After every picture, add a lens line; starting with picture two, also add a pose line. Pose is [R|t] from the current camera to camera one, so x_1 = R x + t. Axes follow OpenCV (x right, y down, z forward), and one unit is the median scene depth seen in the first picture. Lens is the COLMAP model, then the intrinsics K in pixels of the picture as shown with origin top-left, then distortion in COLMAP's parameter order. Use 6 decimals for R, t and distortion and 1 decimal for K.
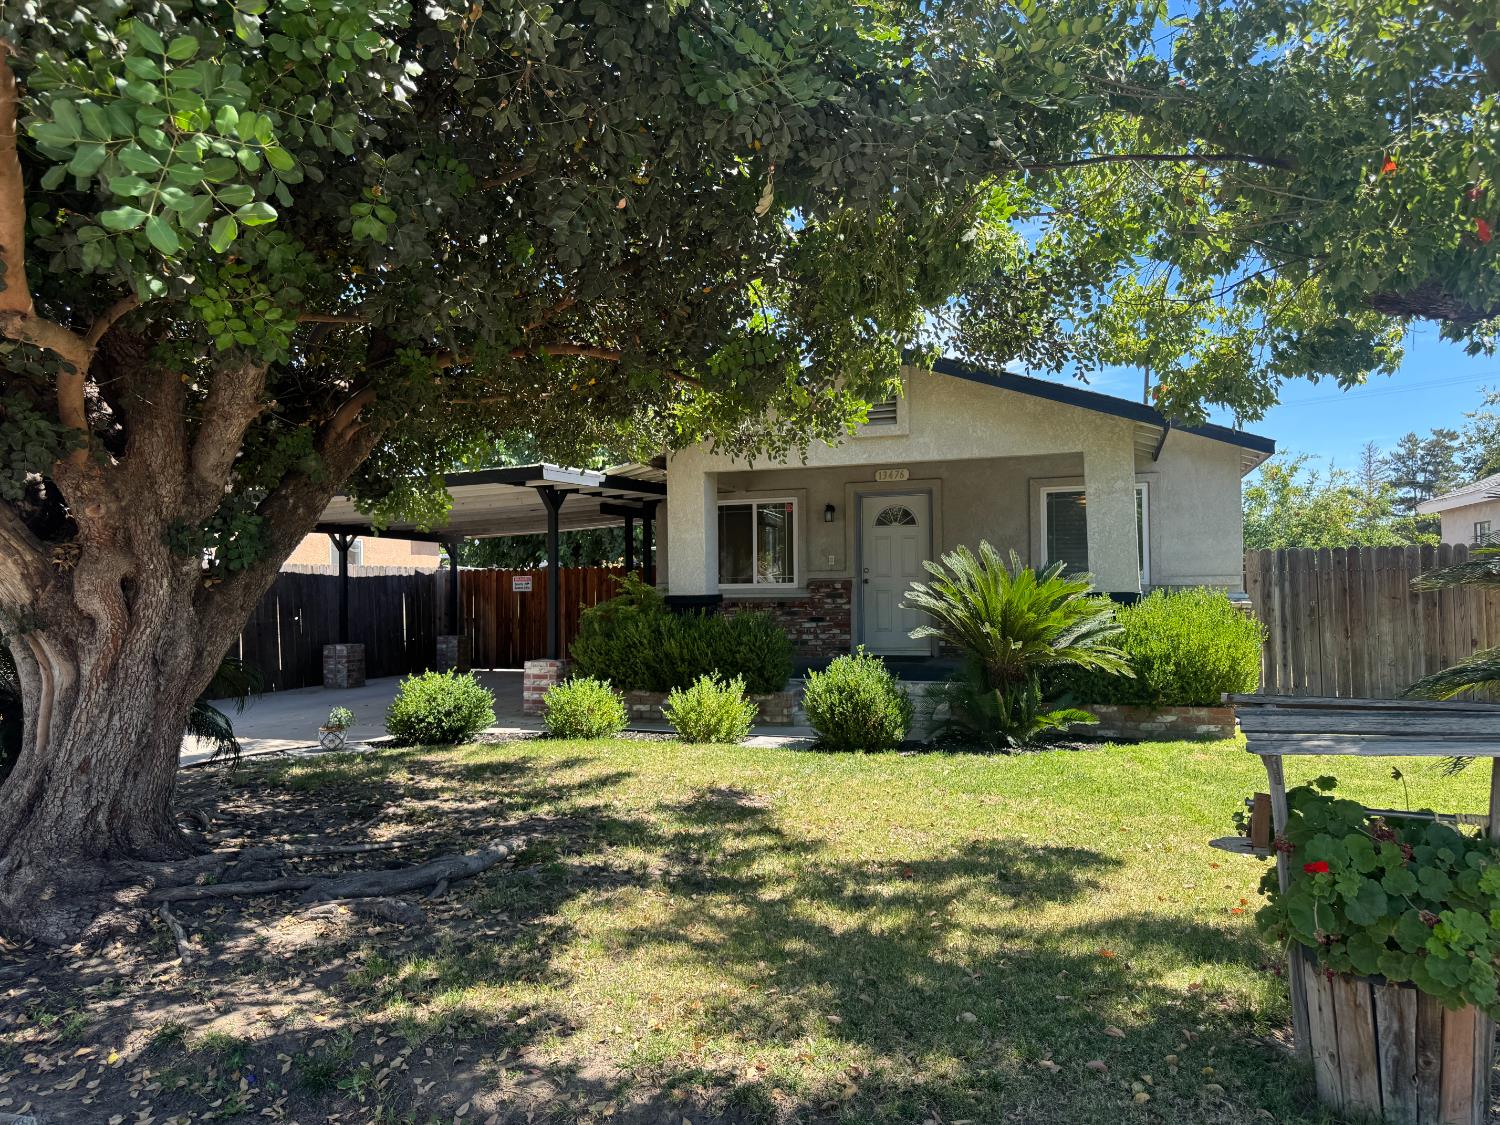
lens RADIAL K [[1047.4, 0, 763.9], [0, 1047.4, 552.7], [0, 0, 1]] dist [0.036482, -0.043552]
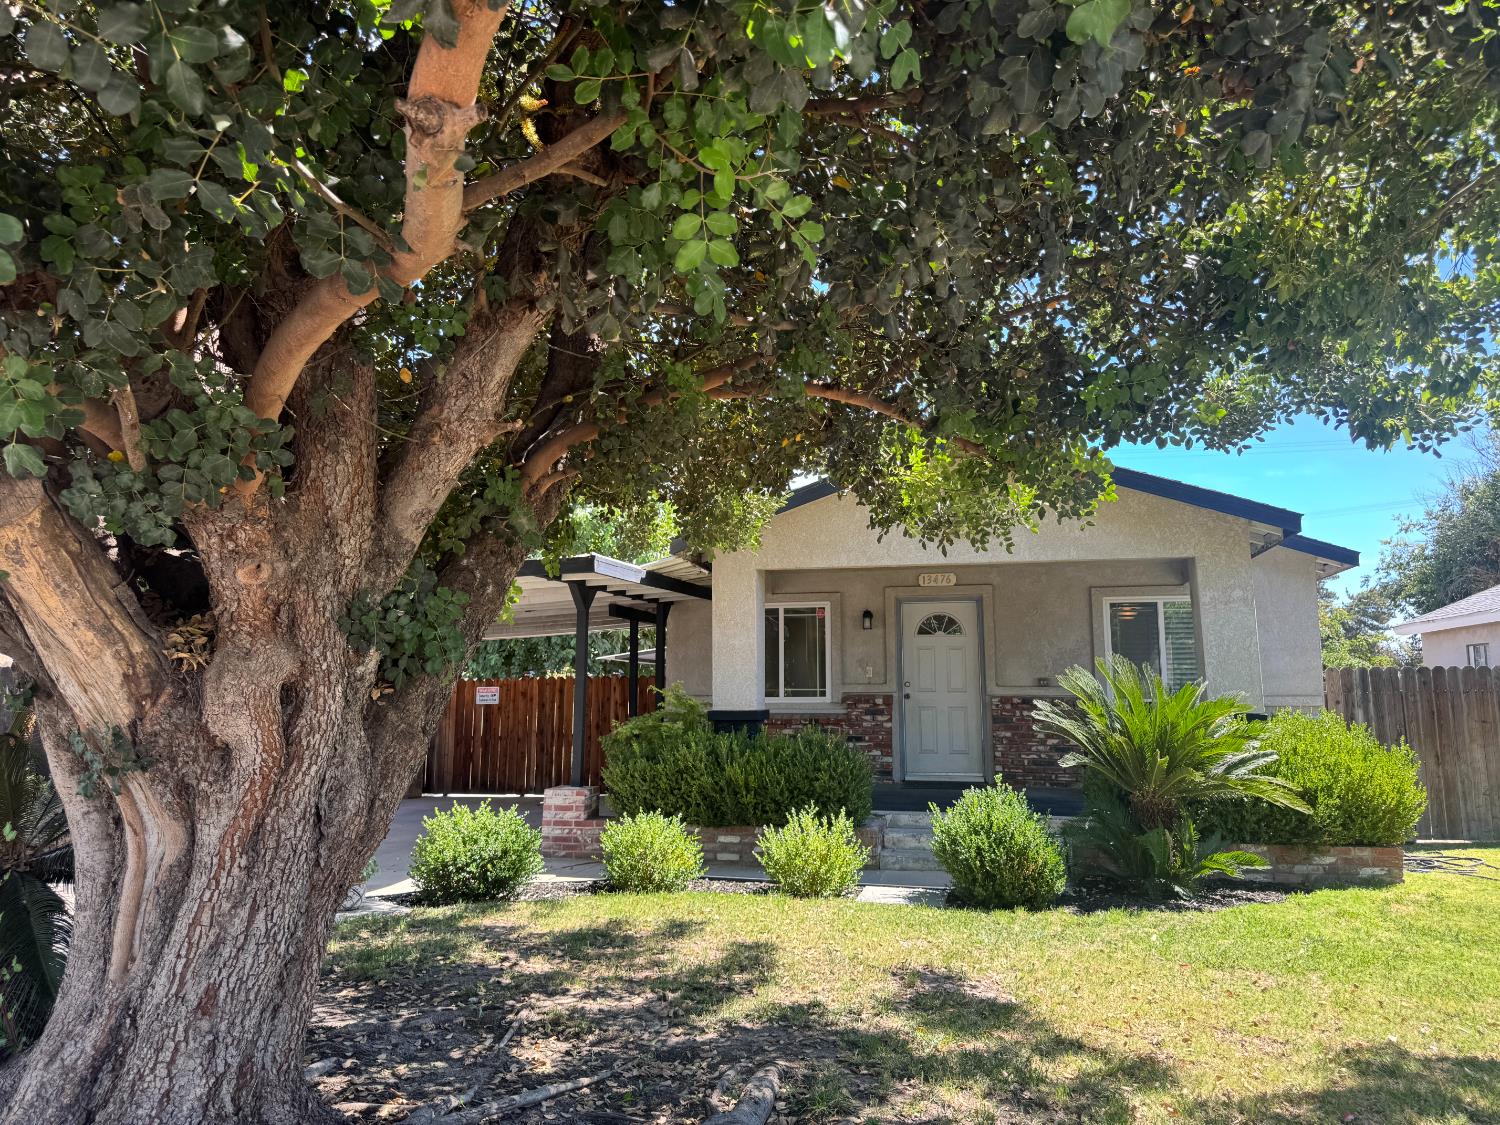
lens RADIAL K [[1047.4, 0, 756.3], [0, 1047.4, 551.7], [0, 0, 1]] dist [0.036482, -0.043552]
pose [[0.994345, 0.025029, 0.103204, -0.193936], [-0.013732, 0.993974, -0.108753, 0.005097], [-0.105304, 0.106721, 0.988697, 0.170071]]
